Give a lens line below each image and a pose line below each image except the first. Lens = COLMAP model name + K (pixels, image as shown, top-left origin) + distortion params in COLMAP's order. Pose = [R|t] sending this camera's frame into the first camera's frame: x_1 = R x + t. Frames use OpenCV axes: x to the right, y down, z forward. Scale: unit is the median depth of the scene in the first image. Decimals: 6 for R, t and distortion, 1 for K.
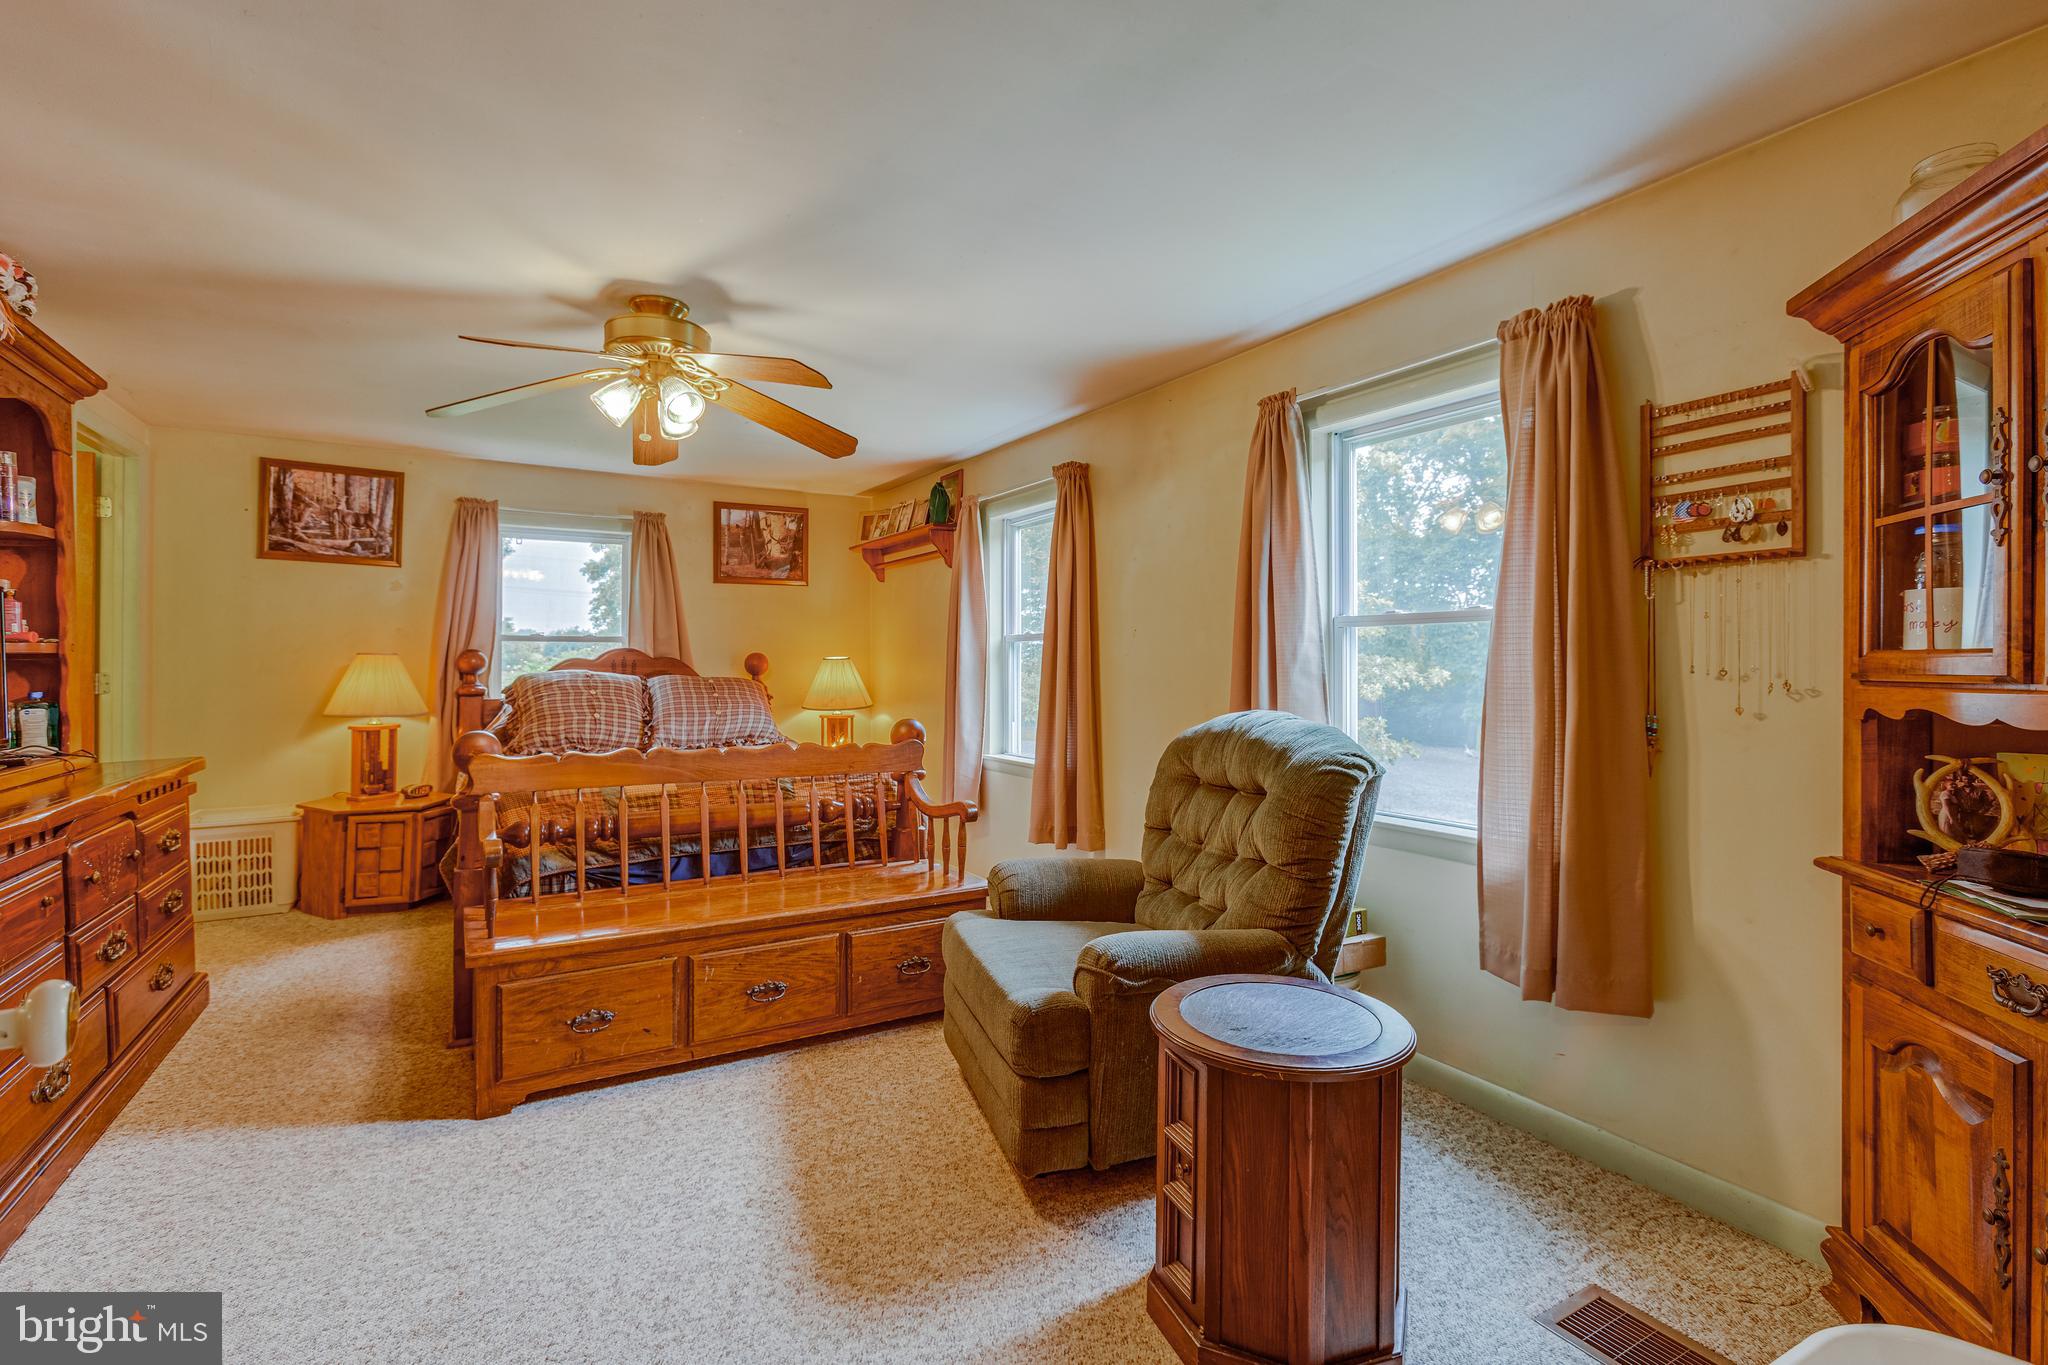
lens RADIAL K [[930.0, 0, 1015.6], [0, 930.0, 674.6], [0, 0, 1]] dist [-0.004341, 0.001393]
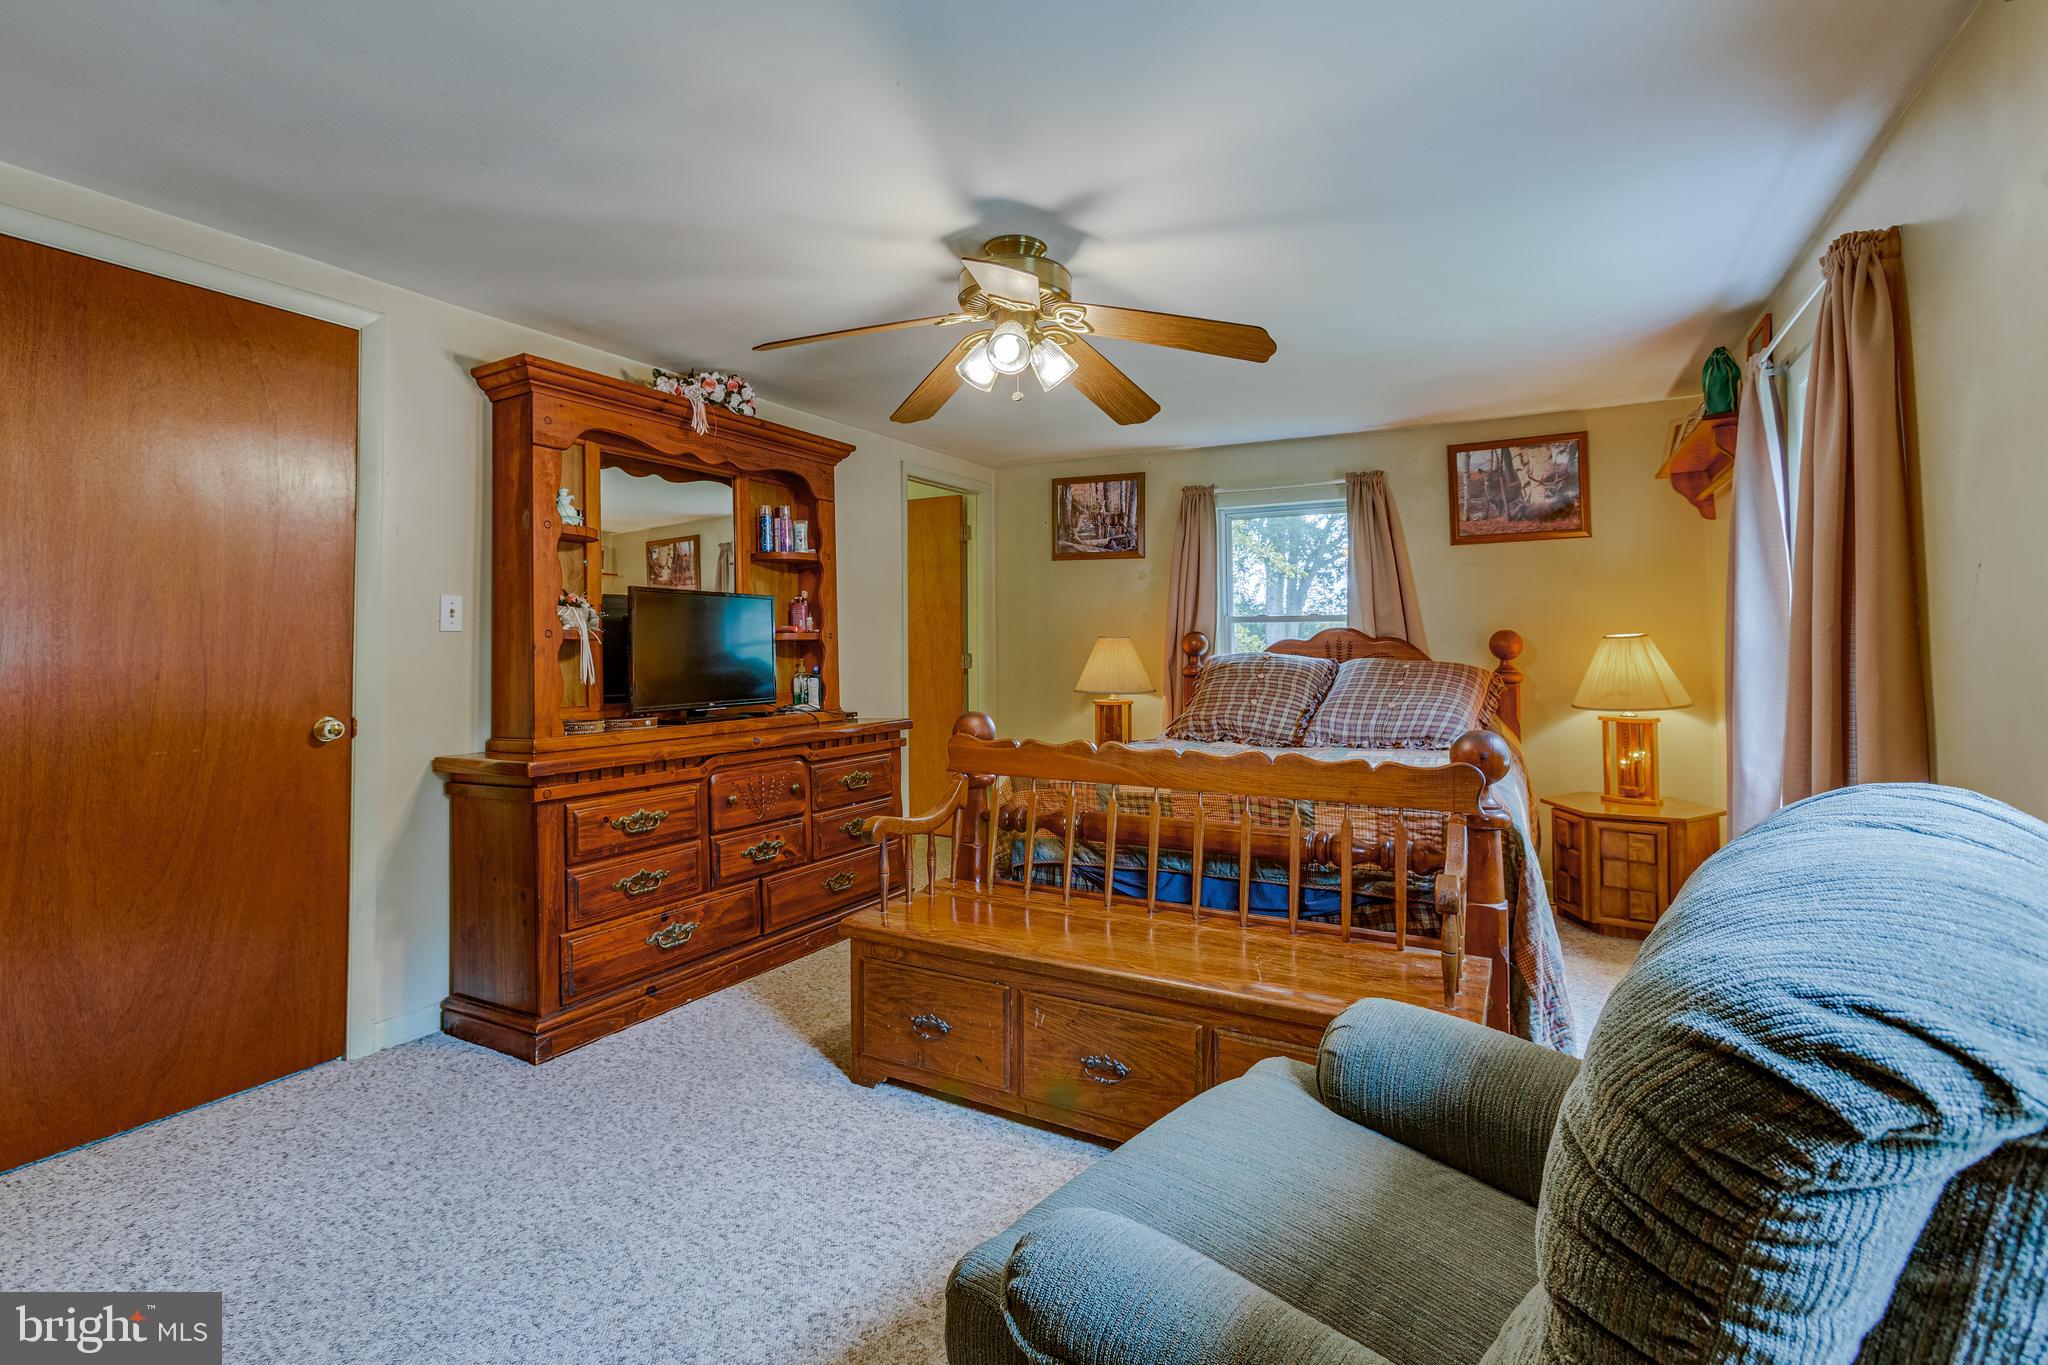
lens RADIAL K [[930.0, 0, 1013.5], [0, 930.0, 629.1], [0, 0, 1]] dist [-0.004341, 0.001393]
pose [[0.508042, -0.015634, -0.861191, 0.226802], [-0.007295, 0.999721, -0.022452, -0.005354], [0.861302, 0.017689, 0.507786, 0.326184]]
